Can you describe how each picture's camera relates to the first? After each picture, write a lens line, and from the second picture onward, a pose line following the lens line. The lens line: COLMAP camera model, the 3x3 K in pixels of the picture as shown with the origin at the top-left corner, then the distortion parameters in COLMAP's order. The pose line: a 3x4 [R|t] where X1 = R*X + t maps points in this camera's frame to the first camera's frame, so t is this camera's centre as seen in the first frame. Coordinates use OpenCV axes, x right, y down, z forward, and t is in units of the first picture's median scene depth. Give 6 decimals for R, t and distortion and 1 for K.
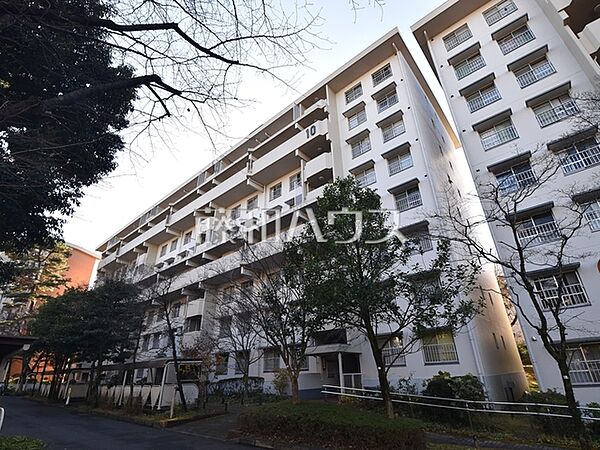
lens RADIAL K [[305.0, 0, 300.0], [0, 305.0, 225.0], [0, 0, 1]] dist [-0.032065, -0.001322]
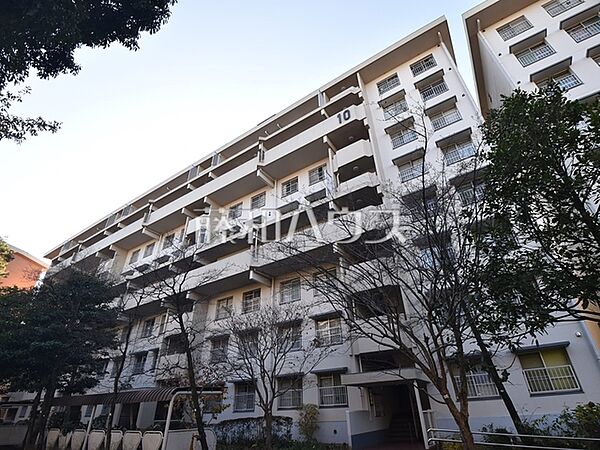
lens RADIAL K [[305.0, 0, 300.0], [0, 305.0, 225.0], [0, 0, 1]] dist [-0.032065, -0.001322]
pose [[0.991166, 0.069363, 0.113047, -0.145874], [-0.057977, 0.993188, -0.101072, 0.083359], [-0.119287, 0.093625, 0.988436, 0.169220]]
